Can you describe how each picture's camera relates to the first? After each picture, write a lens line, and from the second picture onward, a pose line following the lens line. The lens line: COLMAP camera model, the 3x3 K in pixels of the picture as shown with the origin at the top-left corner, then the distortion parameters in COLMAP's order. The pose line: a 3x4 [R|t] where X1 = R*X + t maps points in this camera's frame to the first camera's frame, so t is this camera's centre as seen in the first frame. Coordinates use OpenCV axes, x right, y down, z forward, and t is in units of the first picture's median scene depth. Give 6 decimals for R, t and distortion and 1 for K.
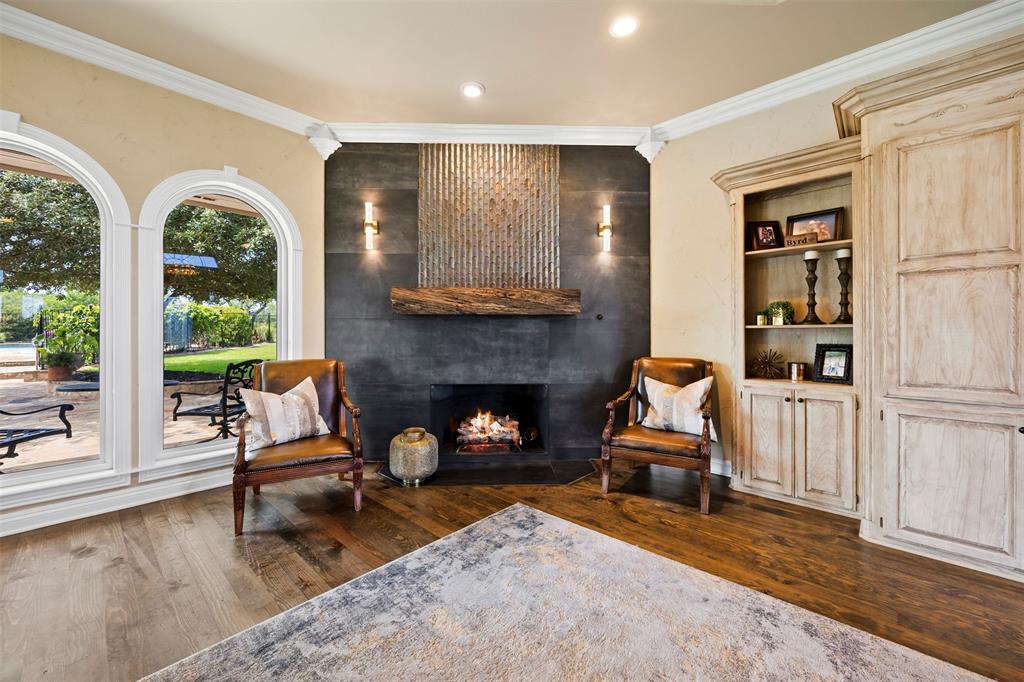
lens RADIAL K [[397.3, 0, 508.7], [0, 397.3, 336.9], [0, 0, 1]] dist [-0.001017, -0.000181]
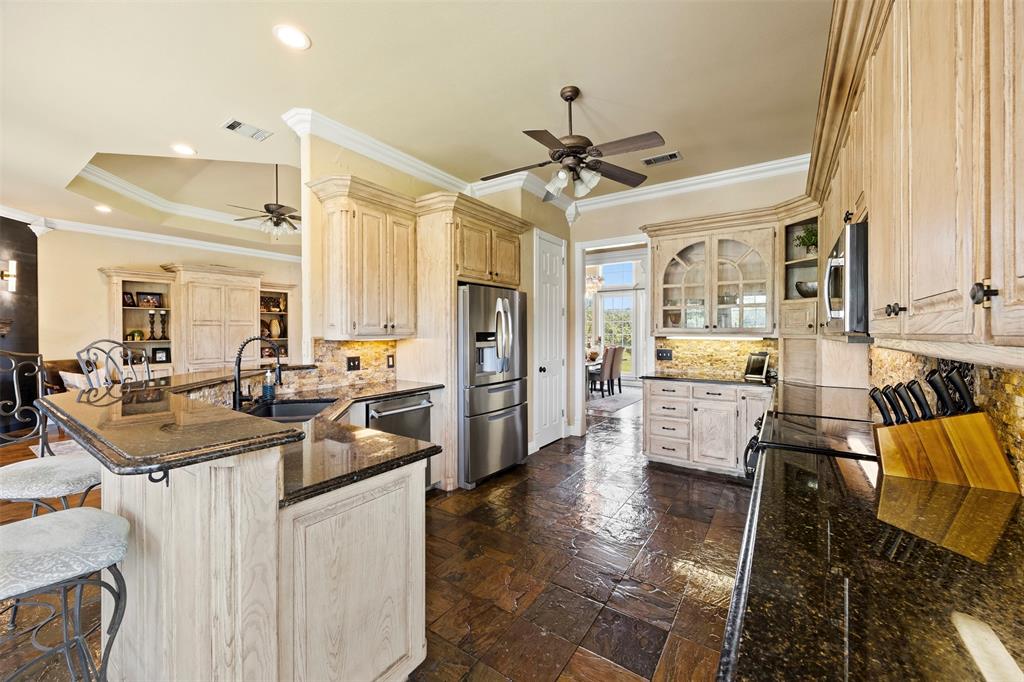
lens RADIAL K [[397.3, 0, 508.7], [0, 397.3, 336.9], [0, 0, 1]] dist [-0.001017, -0.000181]
pose [[-0.154288, -0.009002, 0.987985, -1.974683], [0.017273, 0.999781, 0.011807, -0.043089], [-0.987875, 0.018887, -0.154098, -0.780208]]
